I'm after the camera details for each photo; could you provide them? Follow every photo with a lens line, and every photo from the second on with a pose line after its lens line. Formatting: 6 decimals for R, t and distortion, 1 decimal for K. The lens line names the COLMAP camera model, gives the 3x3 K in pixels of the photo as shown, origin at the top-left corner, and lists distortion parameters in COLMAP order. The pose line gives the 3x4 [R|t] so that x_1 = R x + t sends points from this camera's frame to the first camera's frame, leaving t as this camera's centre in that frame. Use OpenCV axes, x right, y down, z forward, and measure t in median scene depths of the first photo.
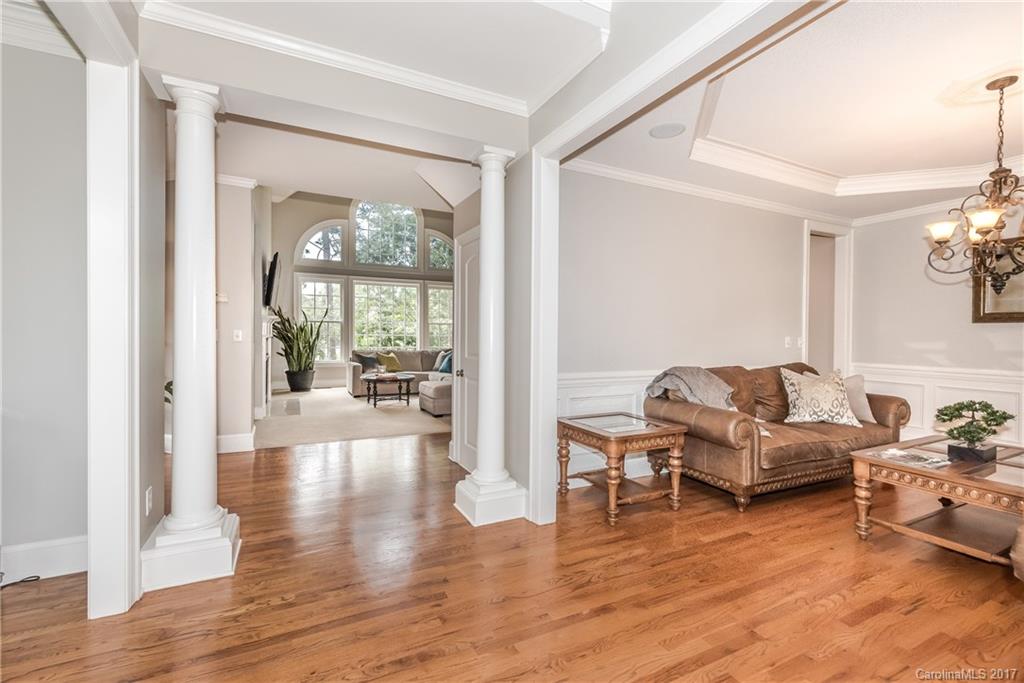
lens RADIAL K [[444.5, 0, 509.7], [0, 444.5, 336.8], [0, 0, 1]] dist [0.002560, -0.000601]
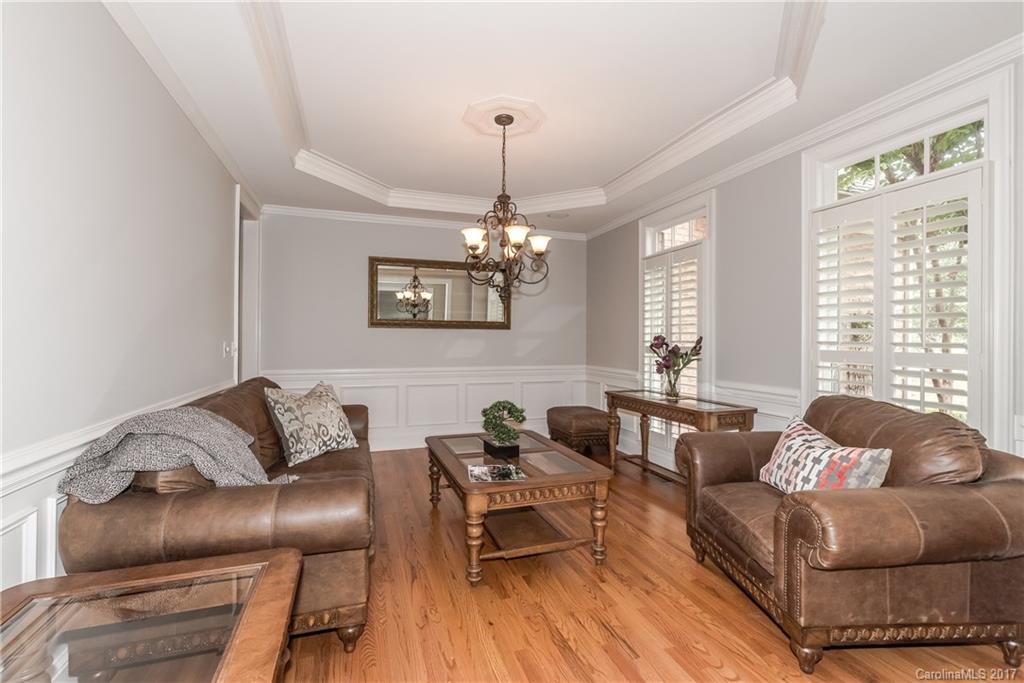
lens RADIAL K [[444.5, 0, 511.2], [0, 444.5, 335.9], [0, 0, 1]] dist [0.002560, -0.000601]
pose [[0.133613, 0.000827, 0.991033, -0.016537], [0.000812, 0.999999, -0.000944, -0.009400], [-0.991033, 0.000931, 0.133612, 0.586119]]
